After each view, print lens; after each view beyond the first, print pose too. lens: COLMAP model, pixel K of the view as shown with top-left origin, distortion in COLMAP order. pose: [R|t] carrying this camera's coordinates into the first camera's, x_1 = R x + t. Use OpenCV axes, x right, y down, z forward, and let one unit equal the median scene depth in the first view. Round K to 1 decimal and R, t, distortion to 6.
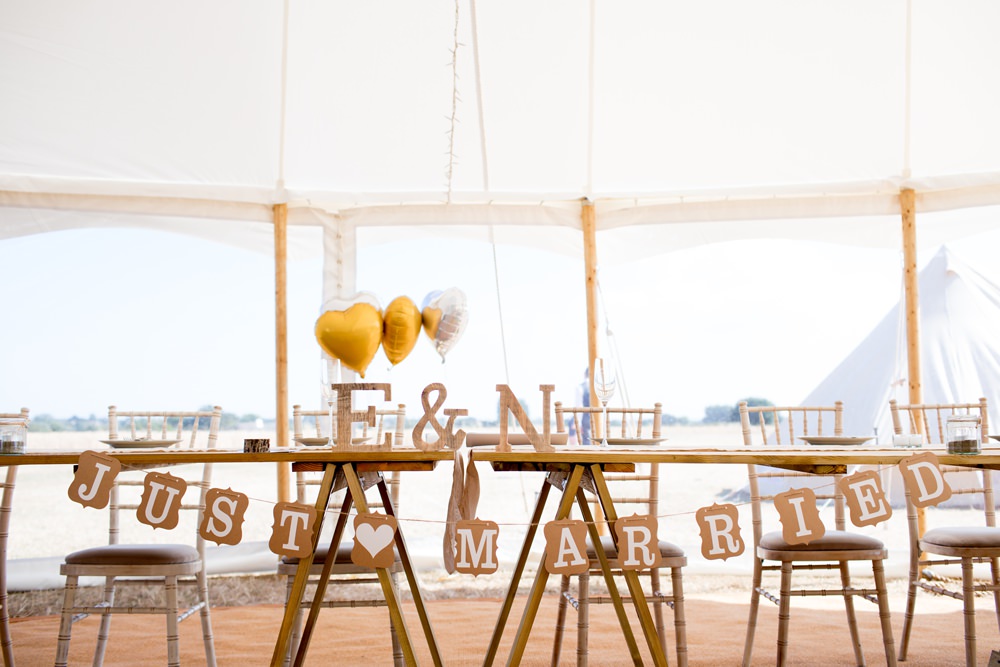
lens RADIAL K [[979.7, 0, 485.3], [0, 979.7, 334.0], [0, 0, 1]] dist [-0.102780, 0.147223]
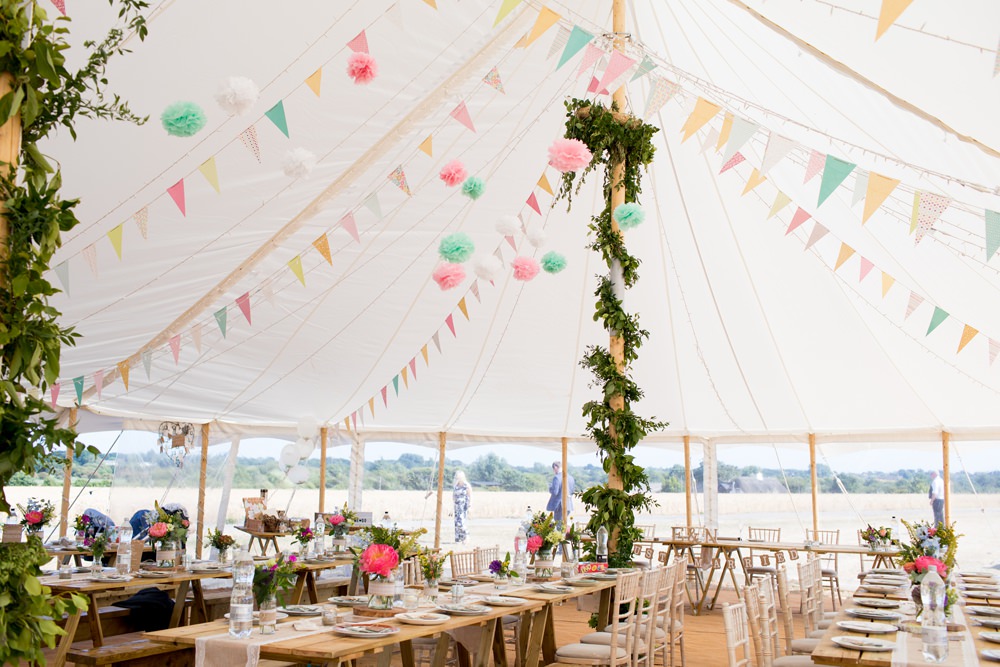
lens RADIAL K [[979.7, 0, 485.3], [0, 979.7, 334.0], [0, 0, 1]] dist [-0.102780, 0.147223]
pose [[0.875098, -0.046336, -0.481722, 0.585064], [0.023512, 0.998301, -0.053313, -0.279065], [0.483374, 0.035328, 0.874701, -1.539960]]
